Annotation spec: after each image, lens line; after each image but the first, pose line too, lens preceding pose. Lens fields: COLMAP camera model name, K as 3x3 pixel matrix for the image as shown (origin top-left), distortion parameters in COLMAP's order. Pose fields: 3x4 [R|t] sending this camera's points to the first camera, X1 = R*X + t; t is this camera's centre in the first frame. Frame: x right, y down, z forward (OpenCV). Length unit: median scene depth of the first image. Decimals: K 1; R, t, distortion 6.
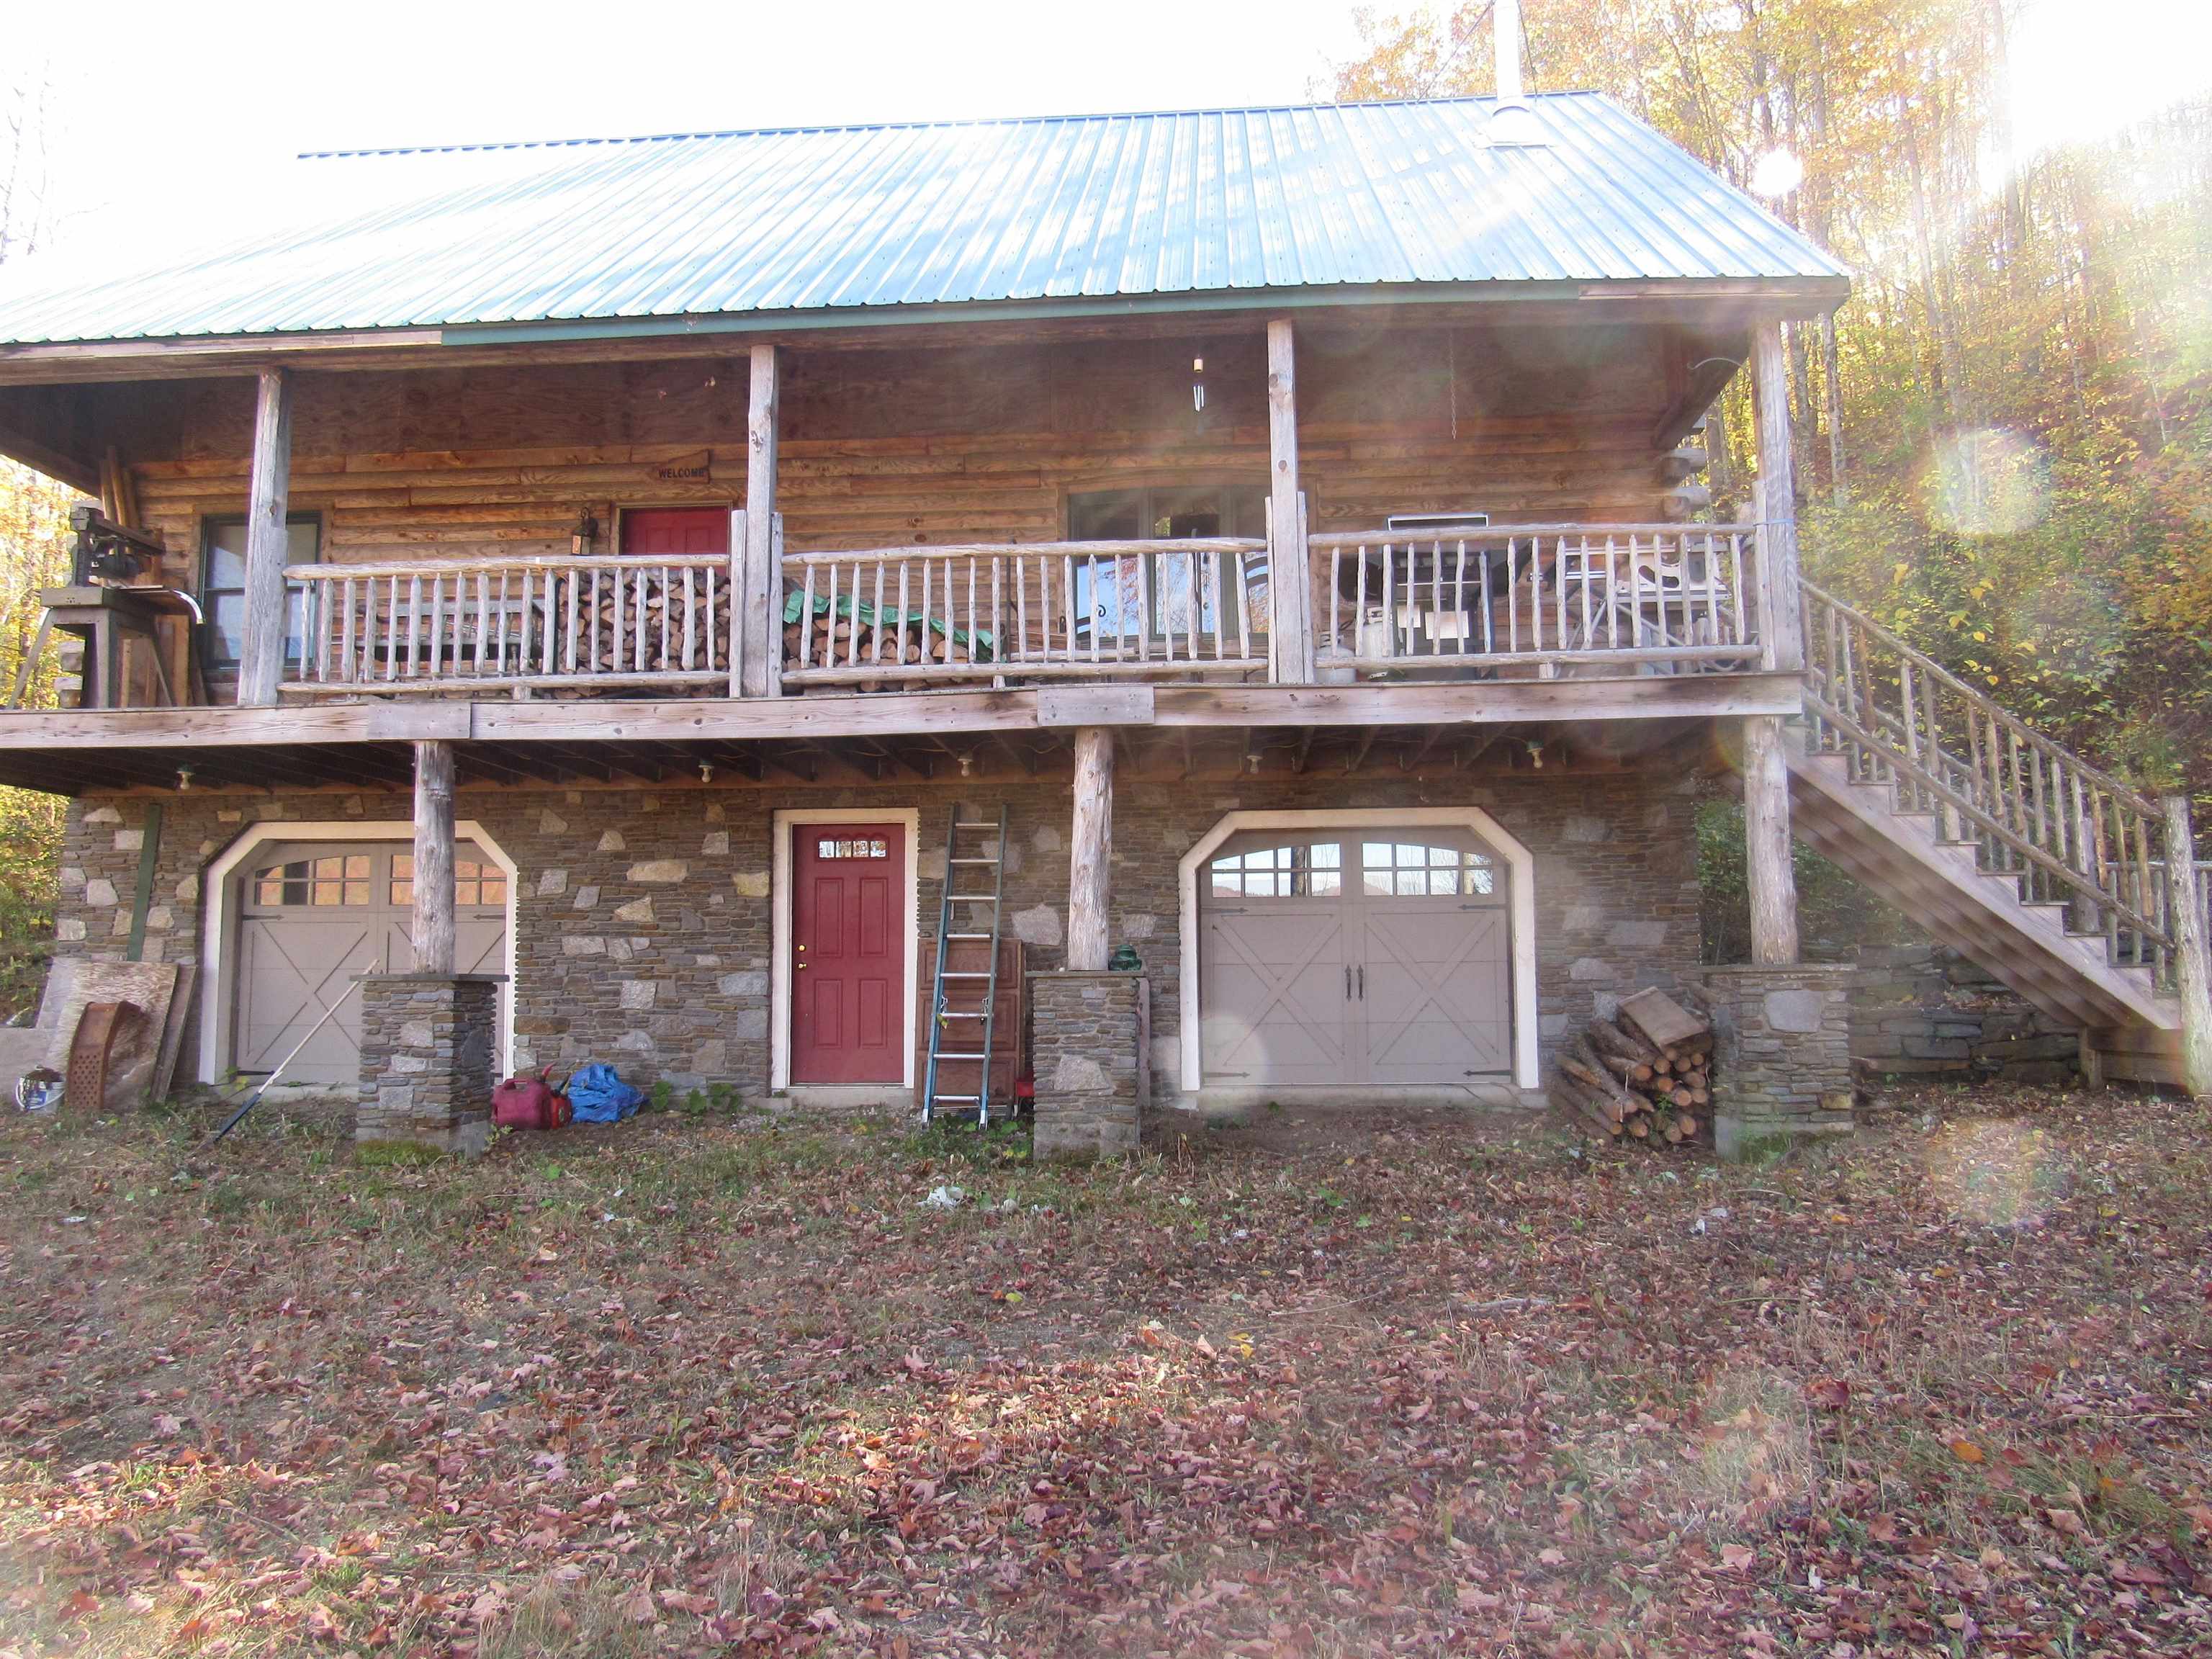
lens RADIAL K [[1581.1, 0, 1108.0], [0, 1581.1, 831.3], [0, 0, 1]] dist [0.002051, -0.011255]
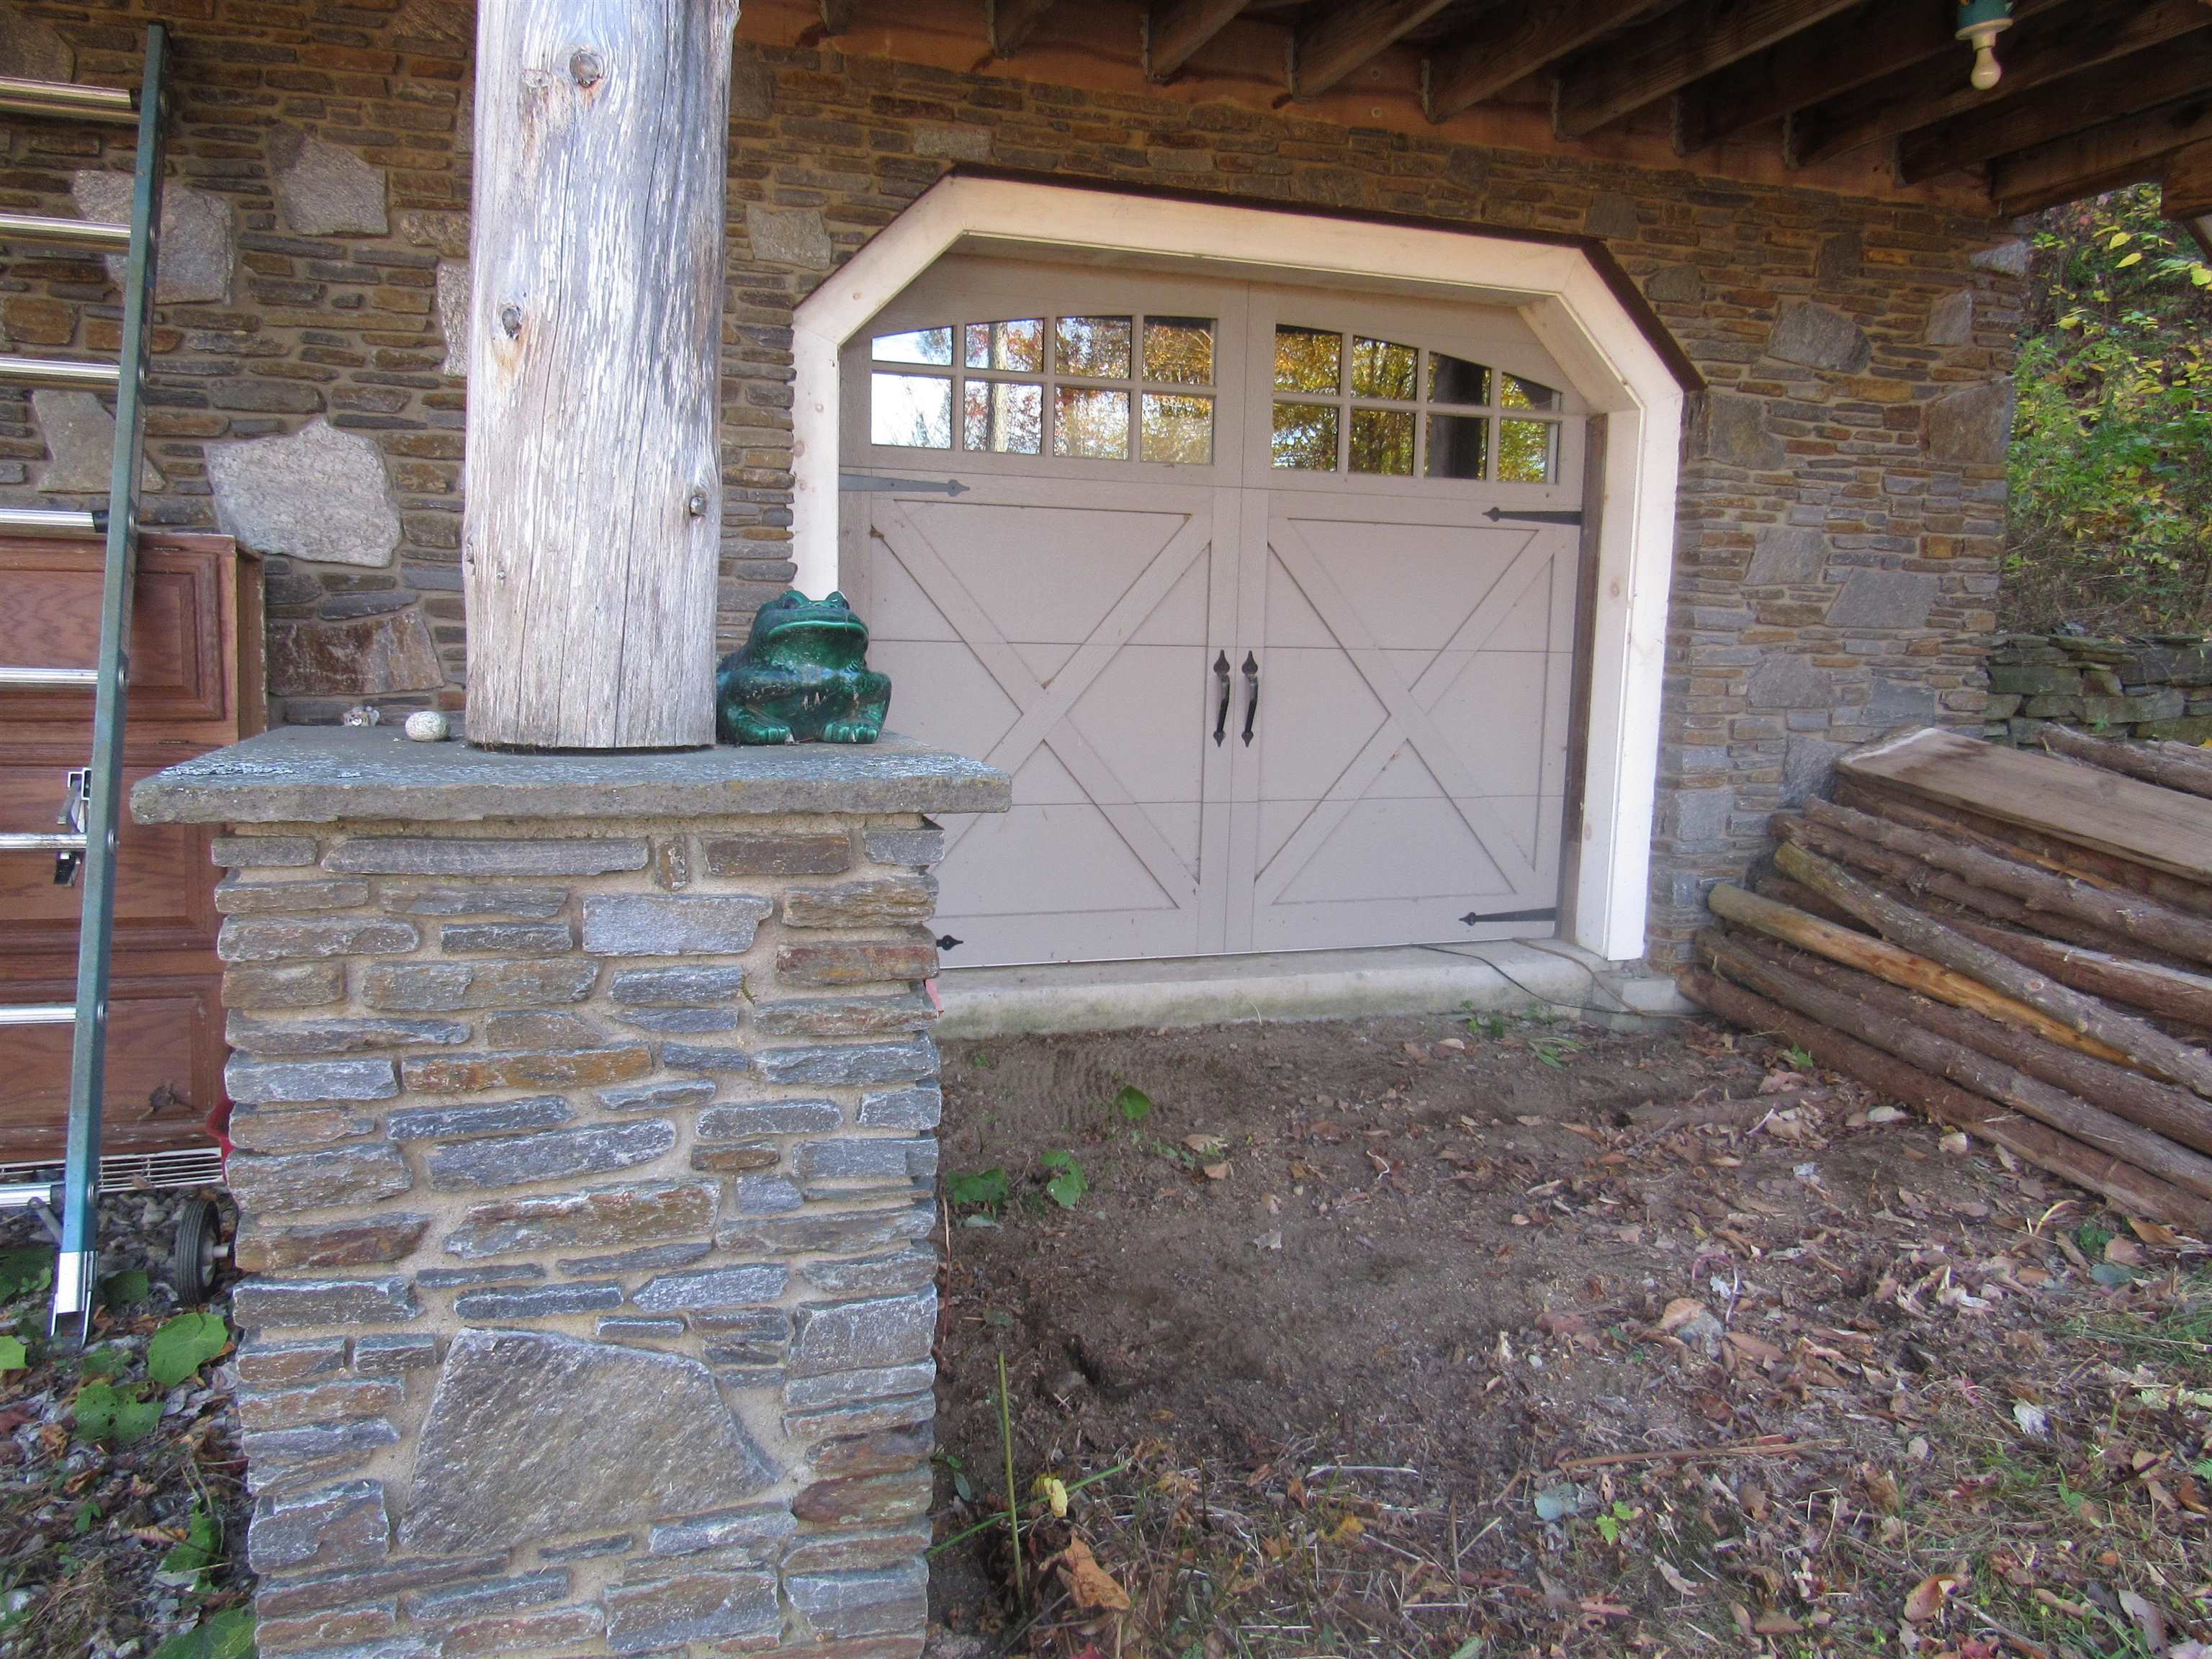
lens RADIAL K [[1581.1, 0, 1099.0], [0, 1581.1, 833.5], [0, 0, 1]] dist [0.002051, -0.011255]
pose [[0.923151, -0.019659, 0.383933, -0.022977], [-0.071941, 0.972215, 0.222760, 0.046076], [-0.377645, -0.233261, 0.896088, 0.678720]]
